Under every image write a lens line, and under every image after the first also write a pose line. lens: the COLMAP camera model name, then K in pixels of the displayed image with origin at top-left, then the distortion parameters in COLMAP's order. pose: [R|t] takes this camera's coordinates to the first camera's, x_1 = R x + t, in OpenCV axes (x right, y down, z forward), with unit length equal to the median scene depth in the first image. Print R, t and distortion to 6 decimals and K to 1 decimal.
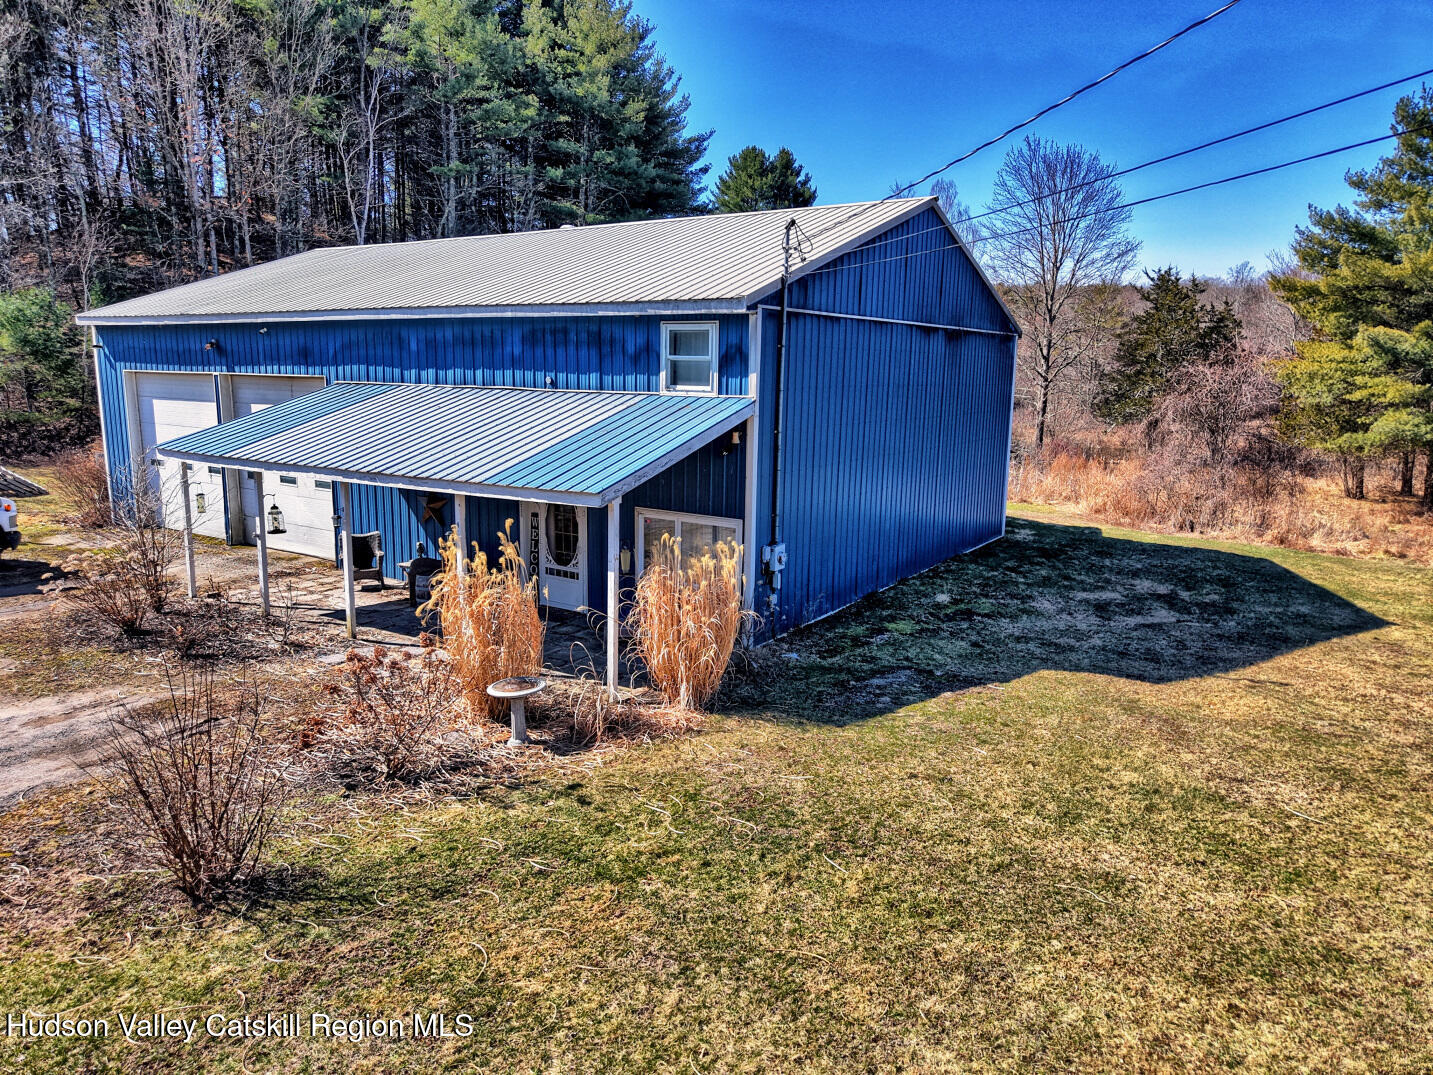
lens RADIAL K [[987.3, 0, 727.0], [0, 987.3, 545.9], [0, 0, 1]] dist [0.018708, -0.018229]
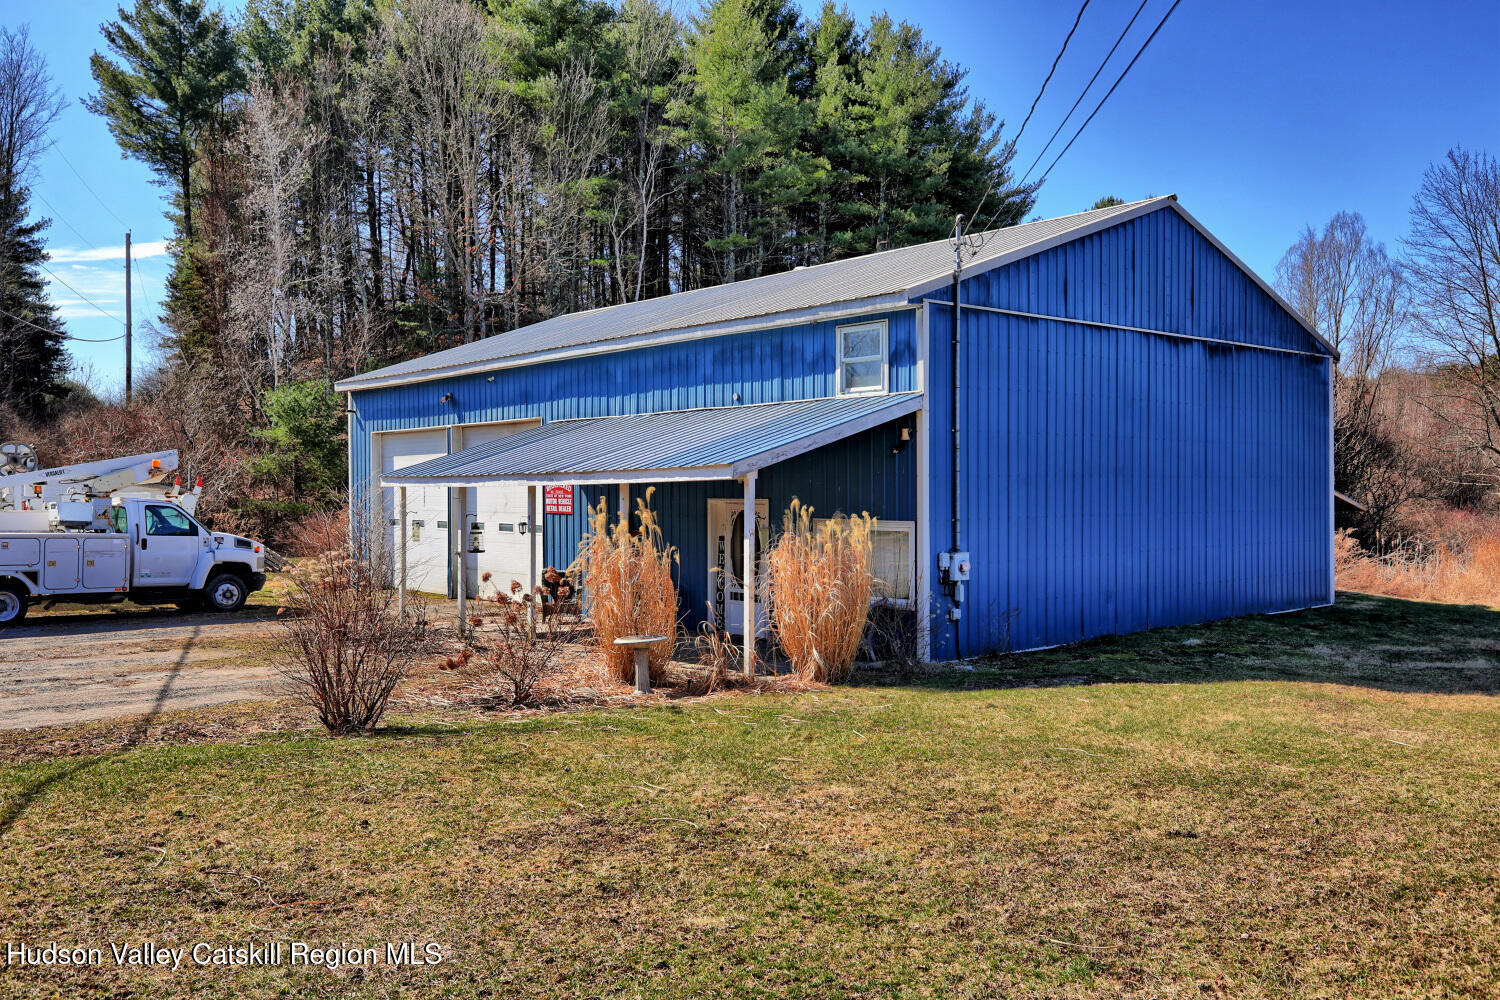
lens RADIAL K [[1288.5, 0, 749.3], [0, 1288.5, 489.3], [0, 0, 1]] dist [-0.002840, -0.059381]
pose [[0.961064, -0.022811, -0.275384, 0.125552], [-0.026895, 0.984134, -0.175378, 0.100938], [0.275015, 0.175956, 0.945202, -0.131288]]
